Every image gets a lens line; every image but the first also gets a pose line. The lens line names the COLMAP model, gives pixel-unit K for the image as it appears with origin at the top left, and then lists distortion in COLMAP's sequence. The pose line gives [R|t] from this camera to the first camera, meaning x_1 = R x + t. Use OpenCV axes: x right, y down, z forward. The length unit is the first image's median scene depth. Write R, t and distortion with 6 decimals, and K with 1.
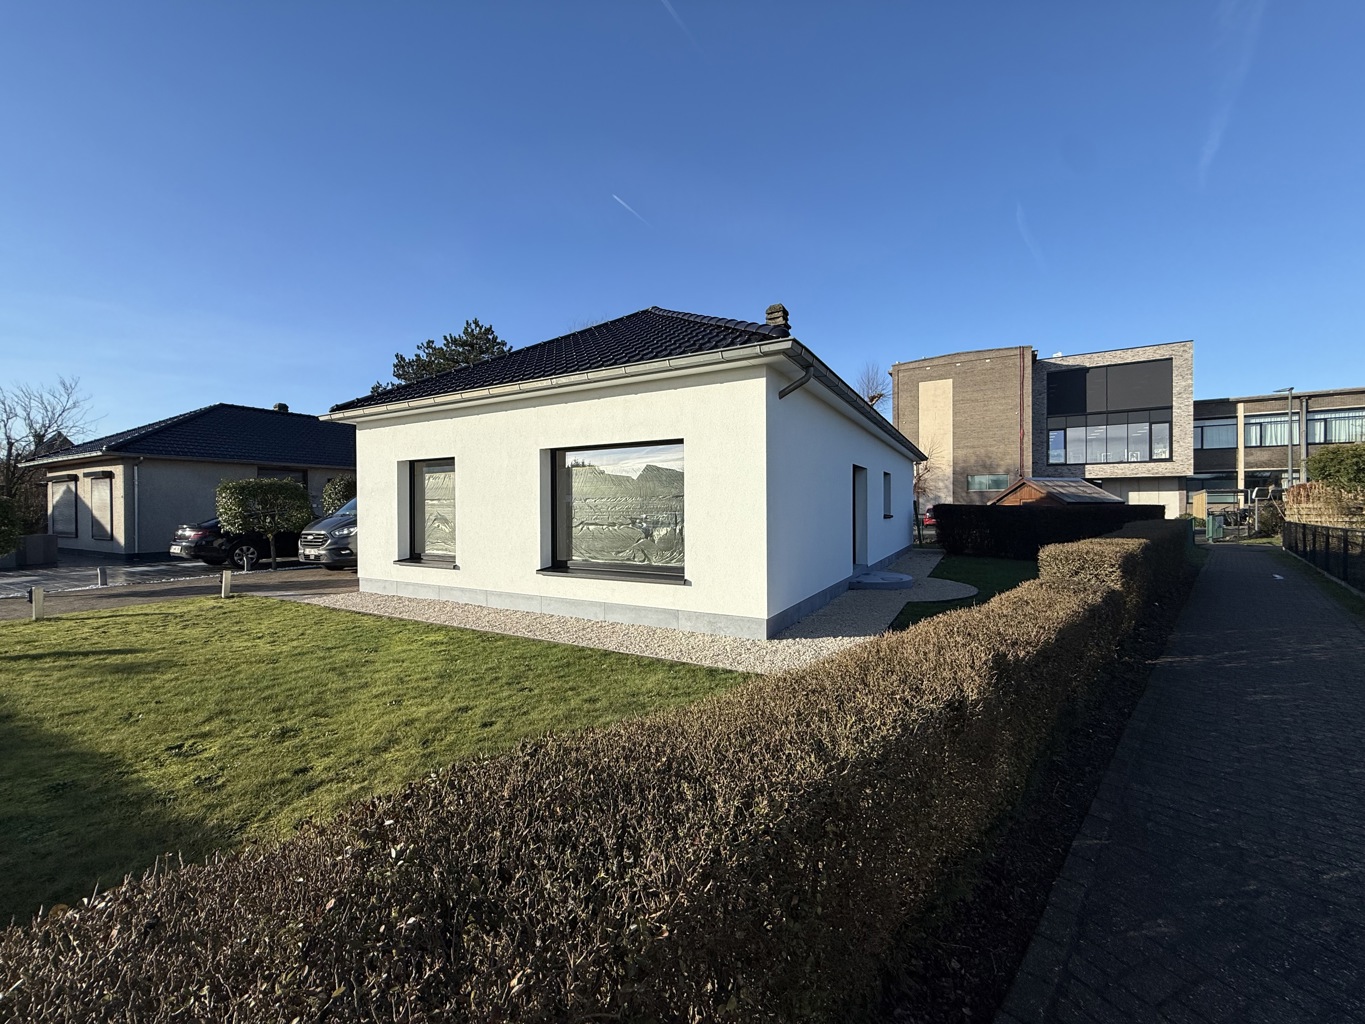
lens RADIAL K [[543.3, 0, 677.4], [0, 543.3, 509.6], [0, 0, 1]] dist [-0.000785, 0.000185]
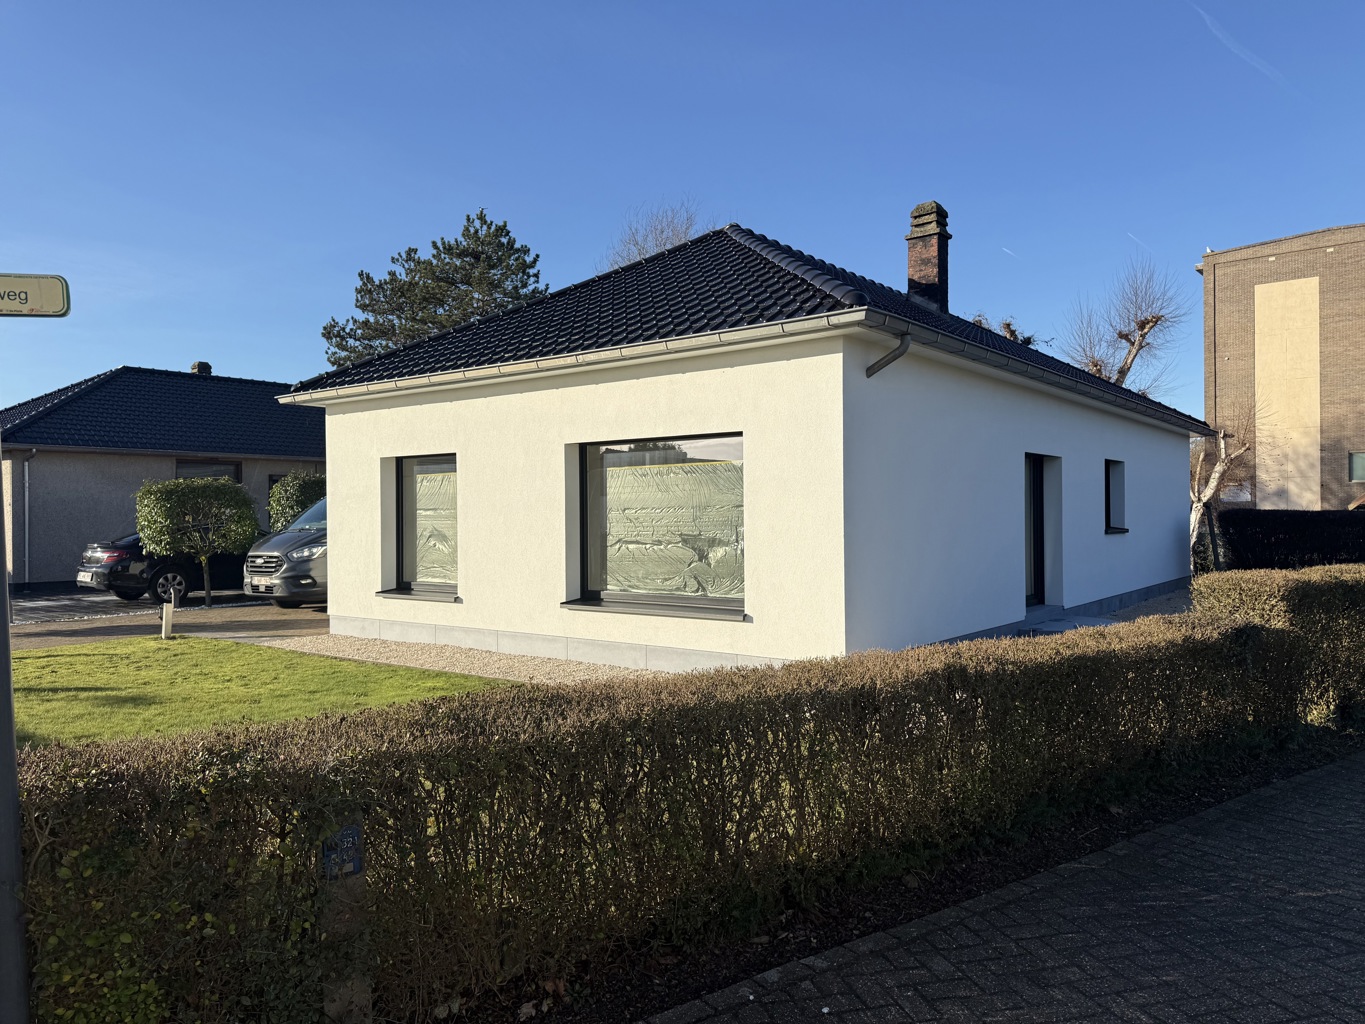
lens RADIAL K [[944.7, 0, 689.3], [0, 944.7, 514.1], [0, 0, 1]] dist [0.057374, -0.004269]
pose [[0.990027, -0.003540, -0.140835, 0.075625], [0.003121, 0.999990, -0.003199, -0.005615], [0.140845, 0.002728, 0.990028, -0.202609]]
